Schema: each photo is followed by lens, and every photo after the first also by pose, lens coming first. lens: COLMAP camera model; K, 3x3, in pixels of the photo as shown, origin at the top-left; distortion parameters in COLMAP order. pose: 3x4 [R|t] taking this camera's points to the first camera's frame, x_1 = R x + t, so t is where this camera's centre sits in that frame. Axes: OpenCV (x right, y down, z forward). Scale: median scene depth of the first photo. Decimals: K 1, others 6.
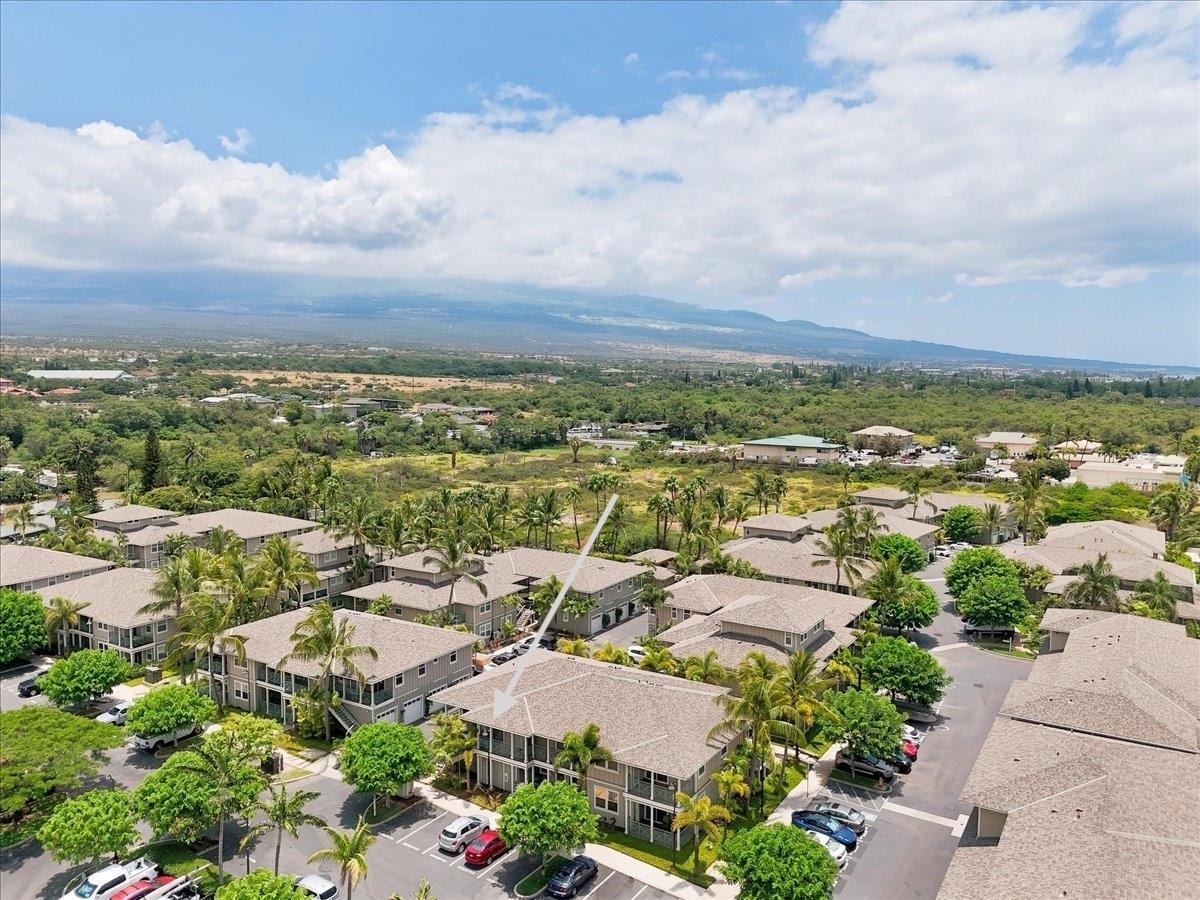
lens RADIAL K [[895.9, 0, 597.1], [0, 895.9, 453.1], [0, 0, 1]] dist [0.049039, -0.018102]
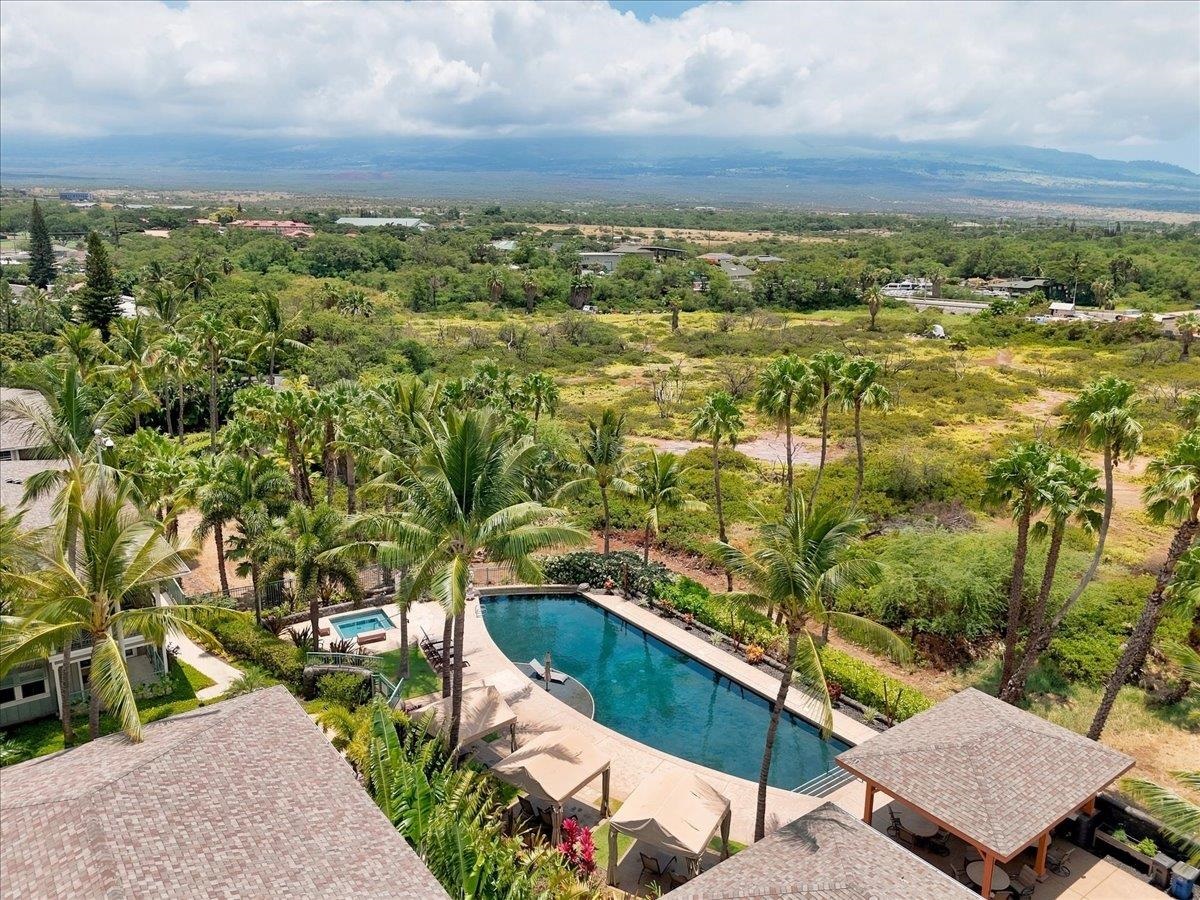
lens RADIAL K [[895.9, 0, 594.5], [0, 895.9, 453.4], [0, 0, 1]] dist [0.049039, -0.018102]
pose [[0.933290, 0.091375, -0.347304, 0.074788], [-0.040320, 0.987635, 0.151496, 0.027249], [0.356852, -0.127387, 0.925434, 1.311287]]
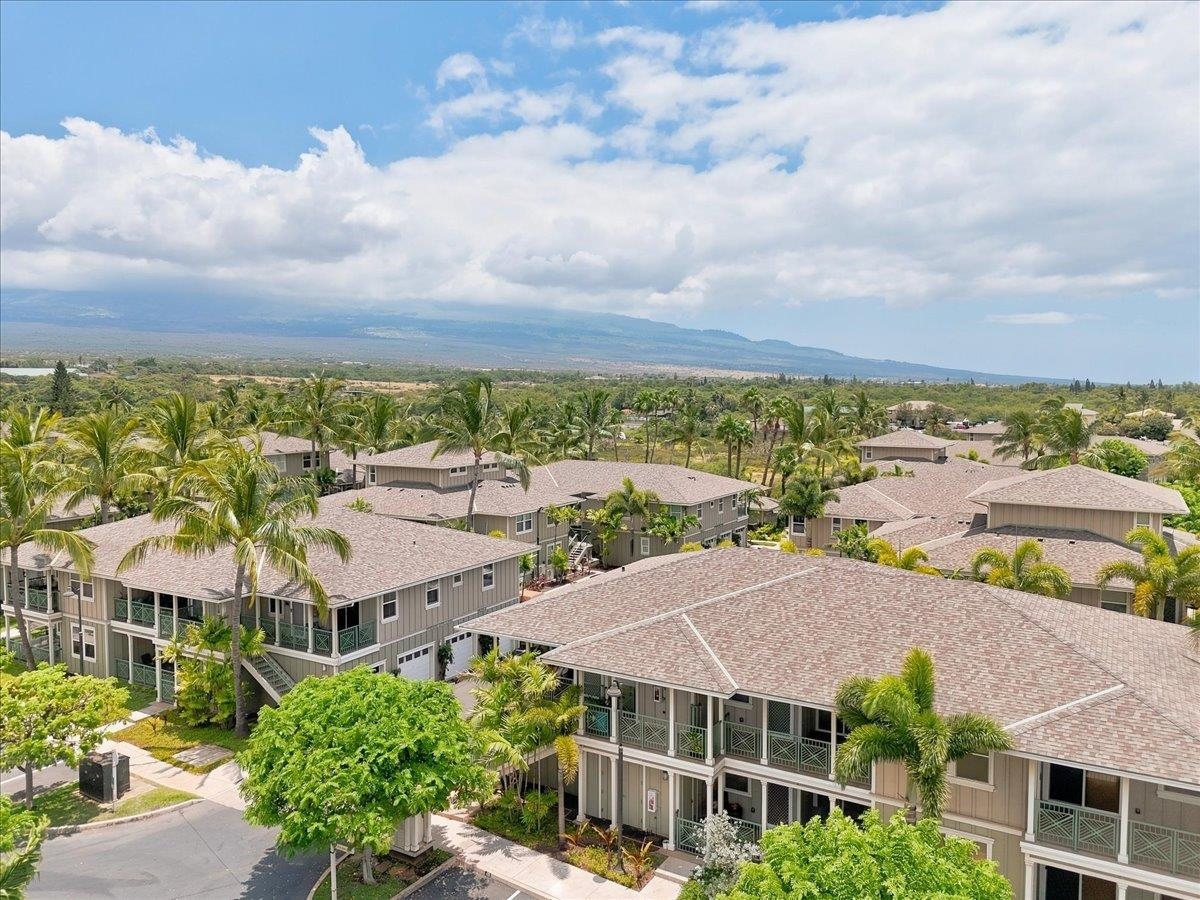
lens RADIAL K [[895.9, 0, 601.3], [0, 895.9, 446.0], [0, 0, 1]] dist [0.049039, -0.018102]
pose [[0.999508, -0.000837, 0.031367, -0.111890], [0.001821, 0.999507, -0.031348, 0.169504], [-0.031325, 0.031390, 0.999016, 0.470349]]
